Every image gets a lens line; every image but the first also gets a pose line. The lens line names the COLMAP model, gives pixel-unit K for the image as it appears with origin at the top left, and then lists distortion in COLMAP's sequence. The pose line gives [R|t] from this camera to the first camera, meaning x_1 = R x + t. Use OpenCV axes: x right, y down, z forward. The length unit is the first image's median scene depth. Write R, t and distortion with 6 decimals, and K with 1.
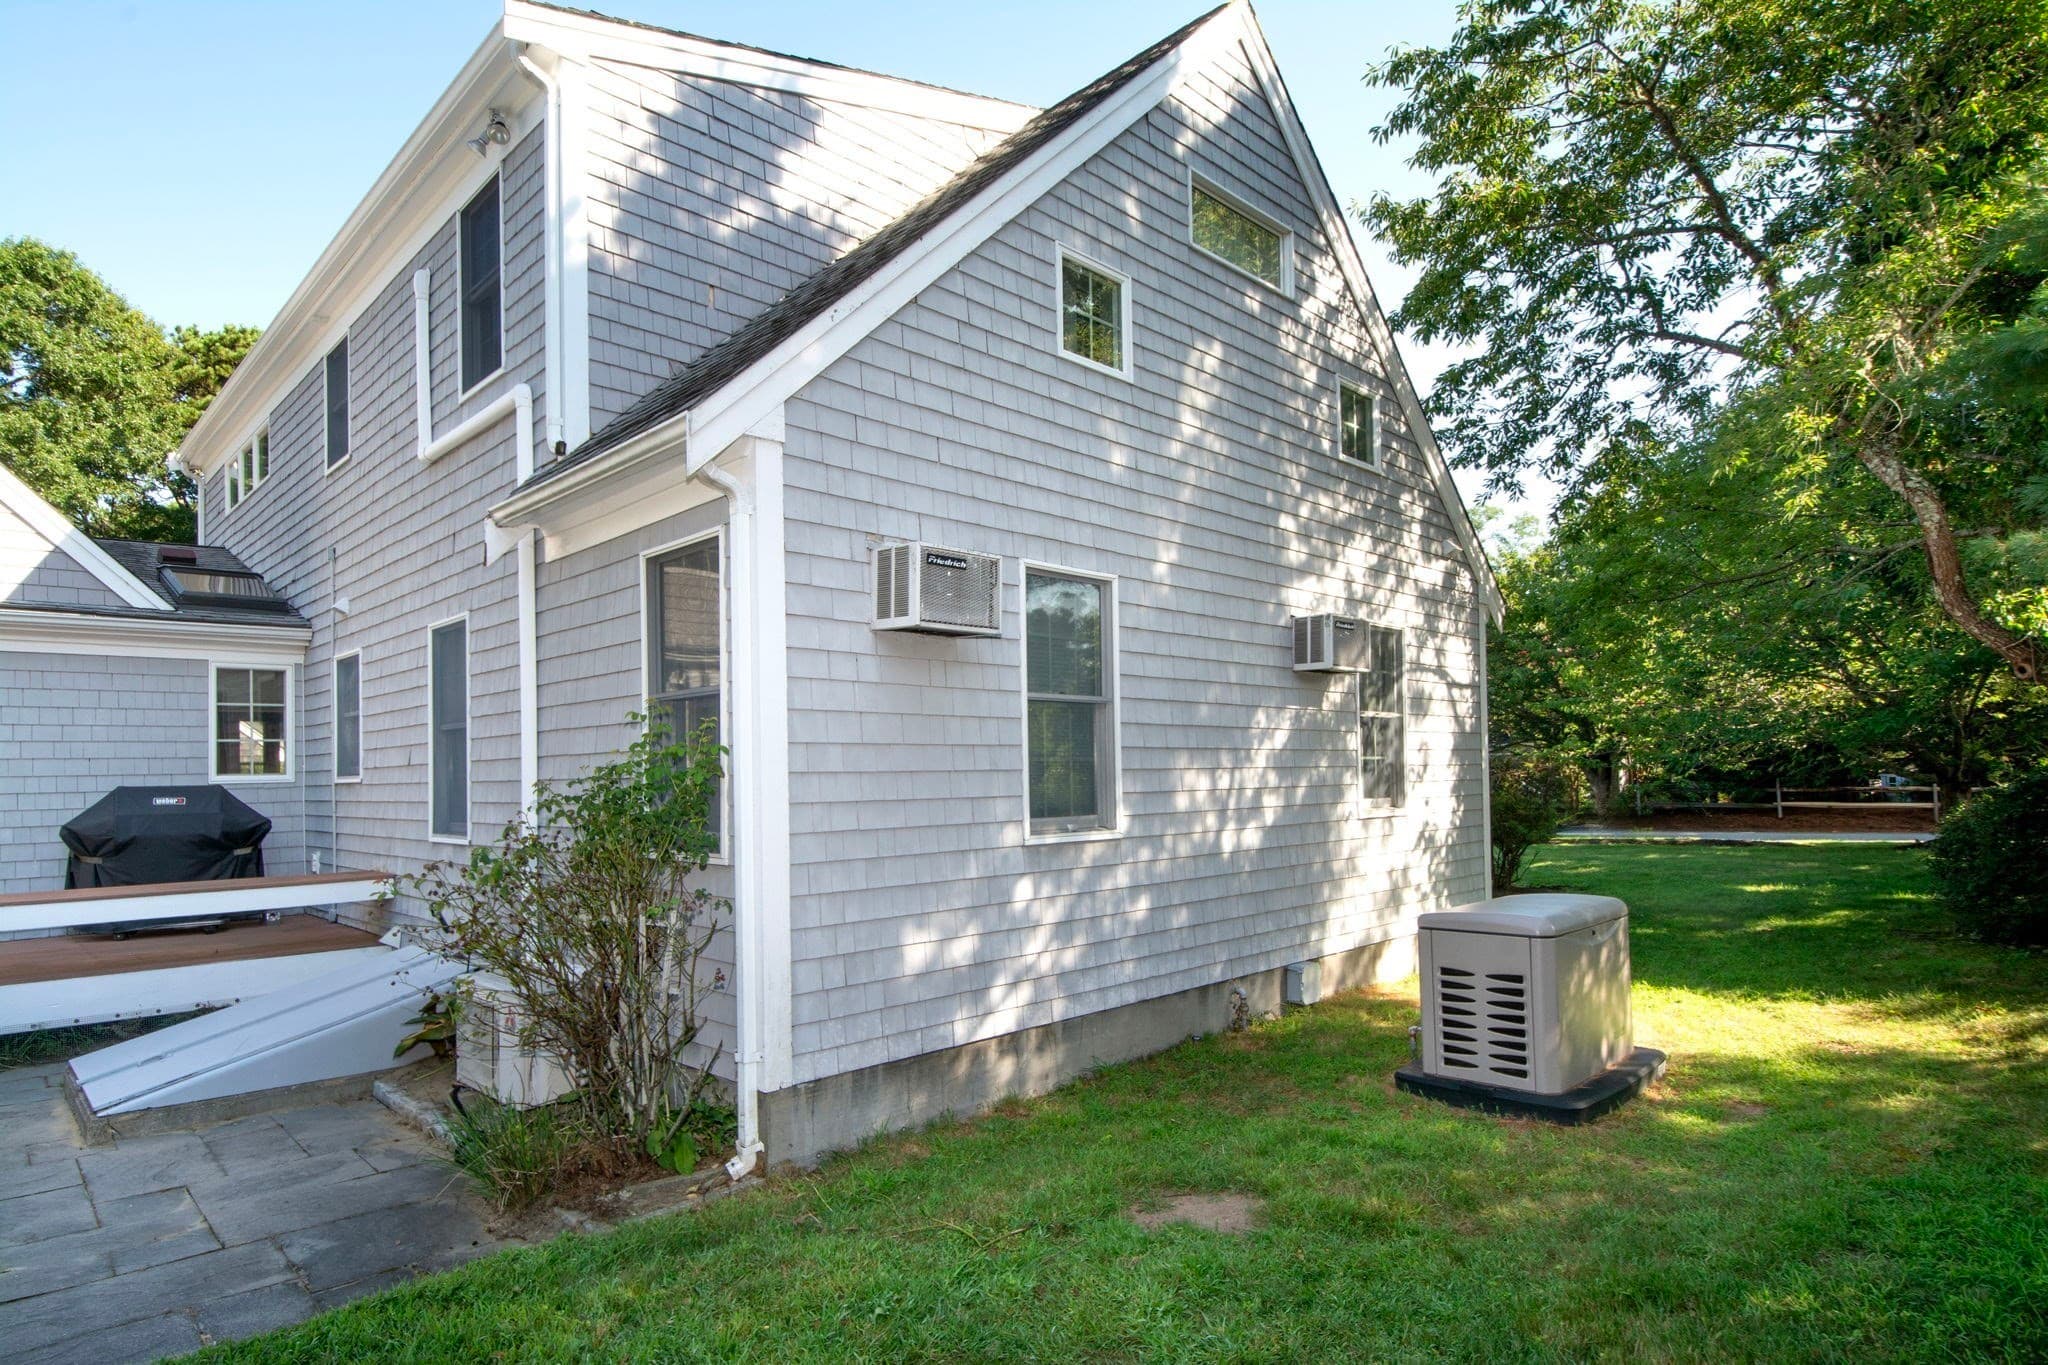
lens RADIAL K [[1115.8, 0, 1018.7], [0, 1115.8, 739.5], [0, 0, 1]] dist [0.022334, -0.024493]
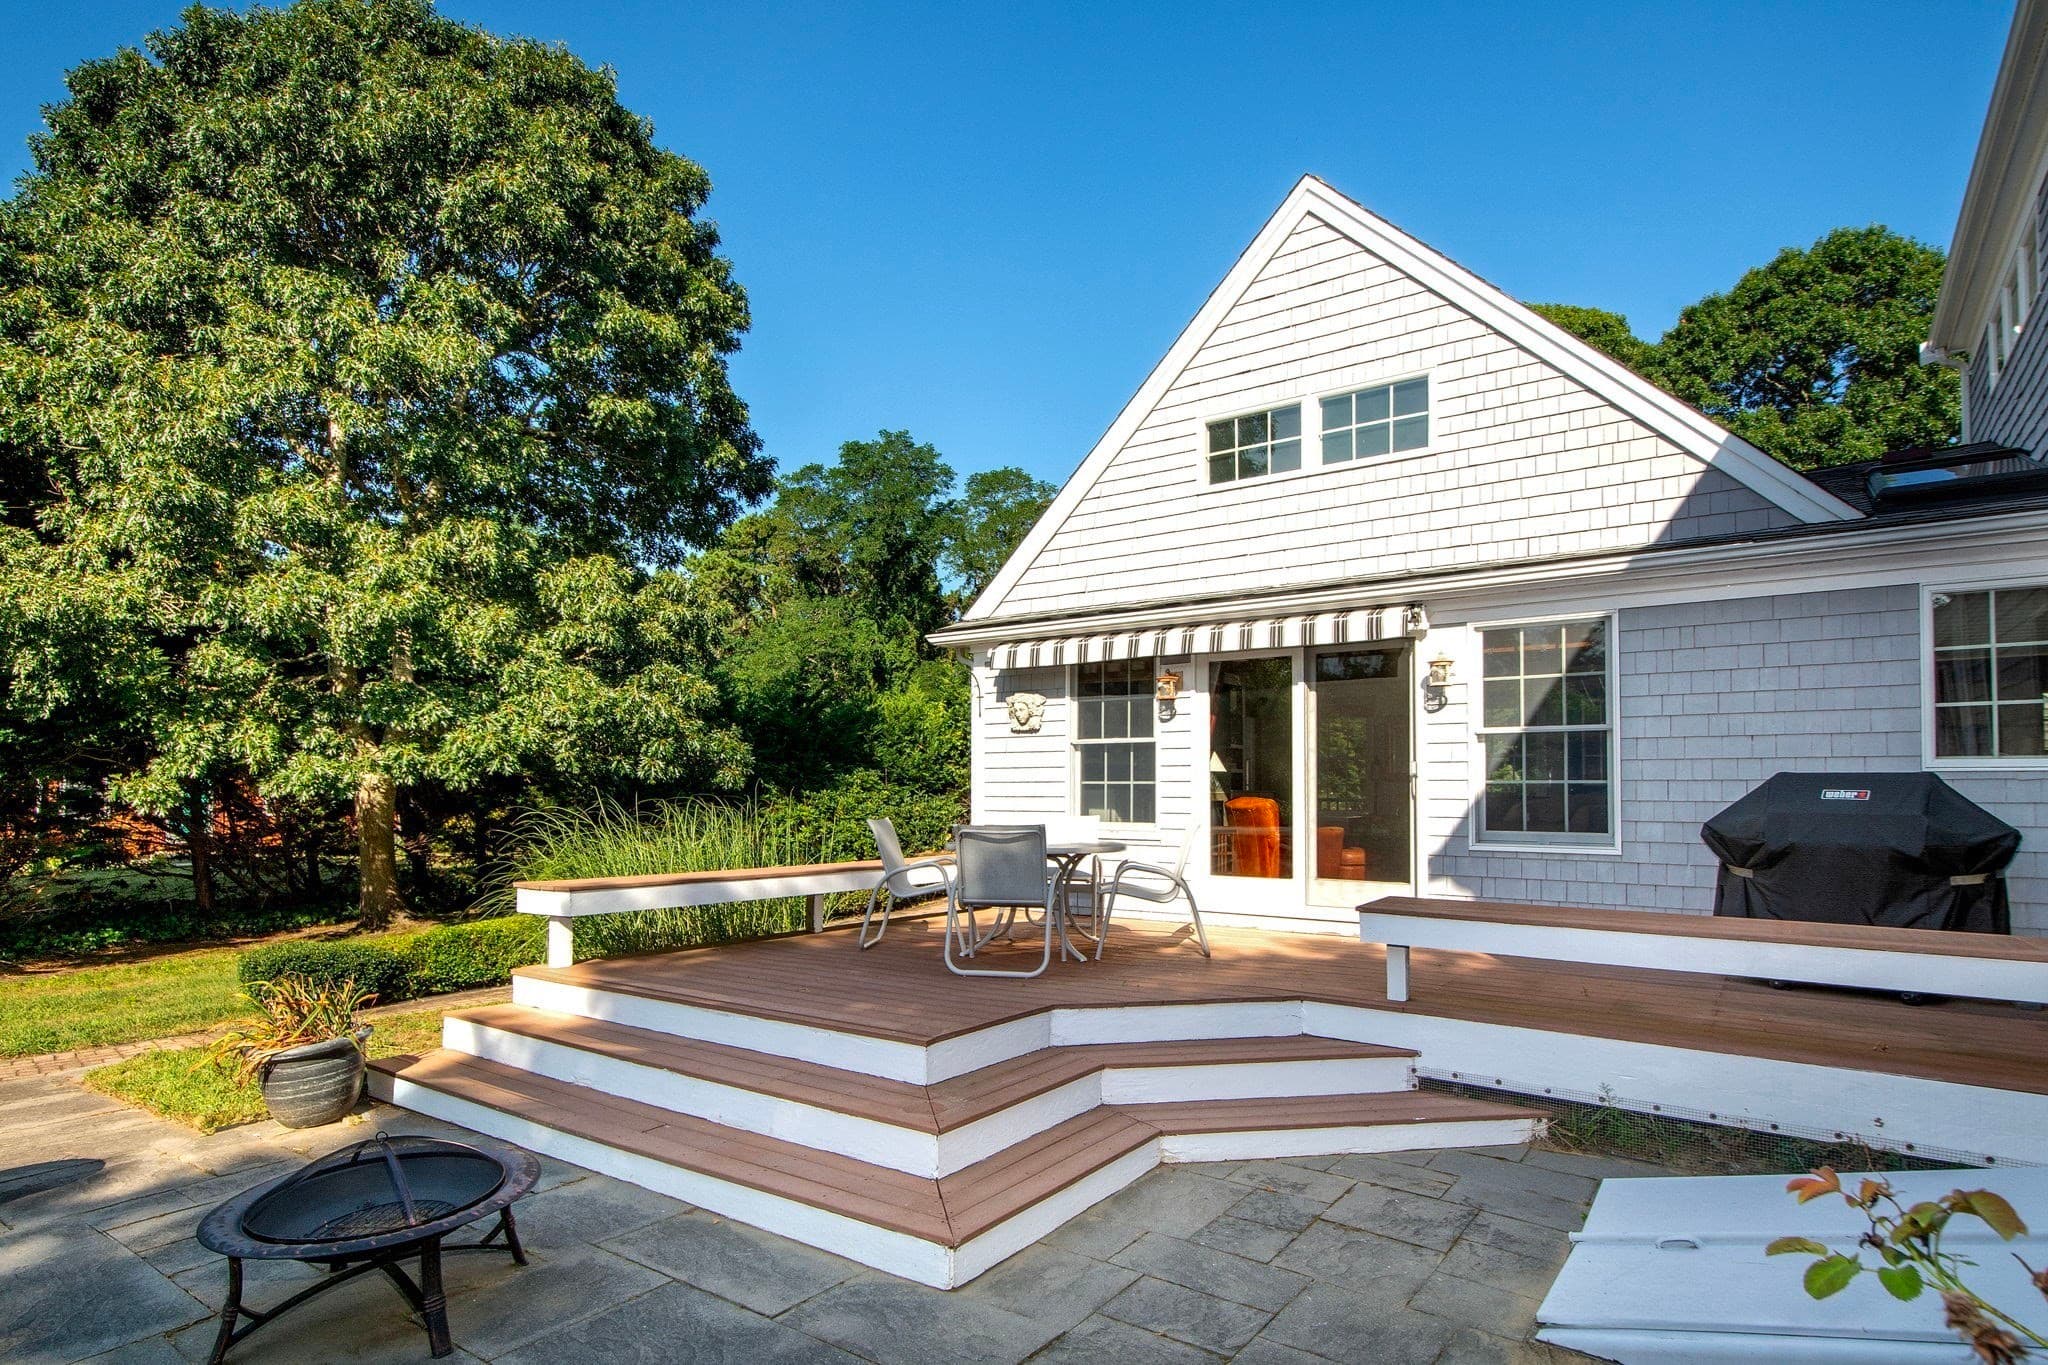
lens RADIAL K [[1086.0, 0, 1025.0], [0, 1086.0, 771.2], [0, 0, 1]] dist [-0.001767, -0.000959]
pose [[0.170283, 0.006433, -0.985374, -0.190081], [0.023515, 0.999667, 0.010590, 0.021109], [0.985115, -0.024974, 0.170075, 0.385312]]
